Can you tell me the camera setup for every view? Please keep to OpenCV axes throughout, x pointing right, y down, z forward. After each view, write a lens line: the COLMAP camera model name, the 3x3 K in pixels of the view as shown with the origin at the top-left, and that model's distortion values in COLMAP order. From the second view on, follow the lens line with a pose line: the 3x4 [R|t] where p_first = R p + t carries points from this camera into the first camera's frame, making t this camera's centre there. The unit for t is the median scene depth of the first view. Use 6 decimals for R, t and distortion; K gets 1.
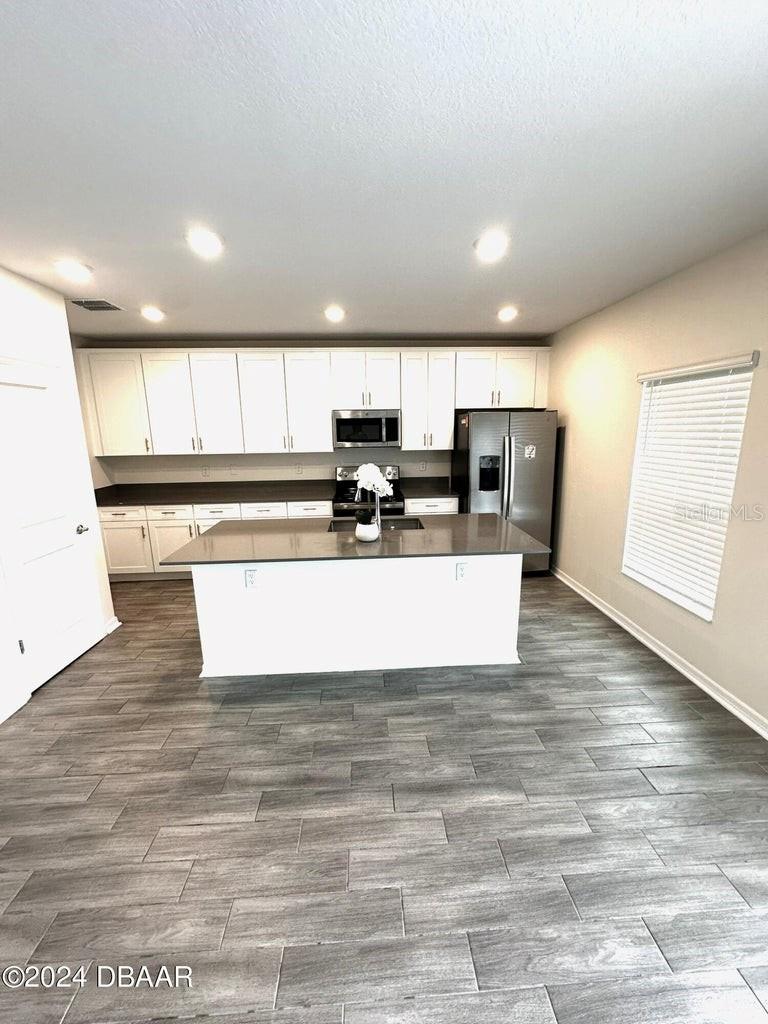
lens RADIAL K [[406.0, 0, 387.0], [0, 406.0, 514.6], [0, 0, 1]] dist [-0.001803, 0.000050]
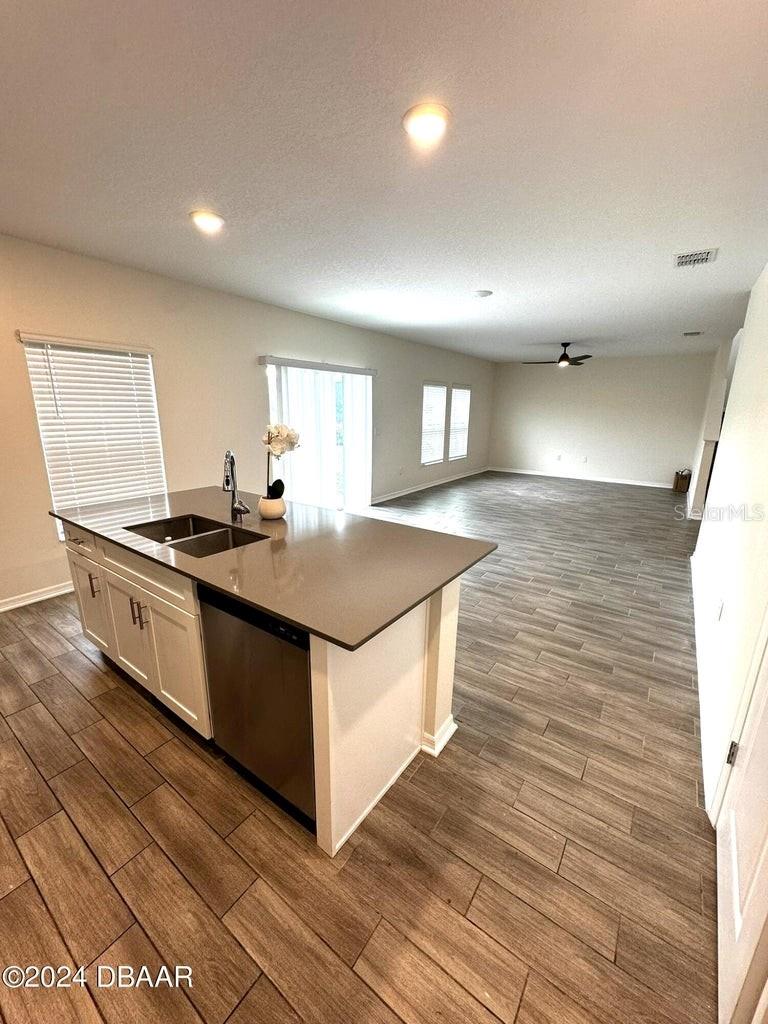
lens RADIAL K [[407.4, 0, 388.8], [0, 407.4, 512.8], [0, 0, 1]] dist [-0.002504, -0.000214]
pose [[-0.781679, -0.152140, 0.604840, -0.785242], [0.129160, 0.909278, 0.395640, -0.262363], [-0.610160, 0.387384, -0.691113, 1.500097]]
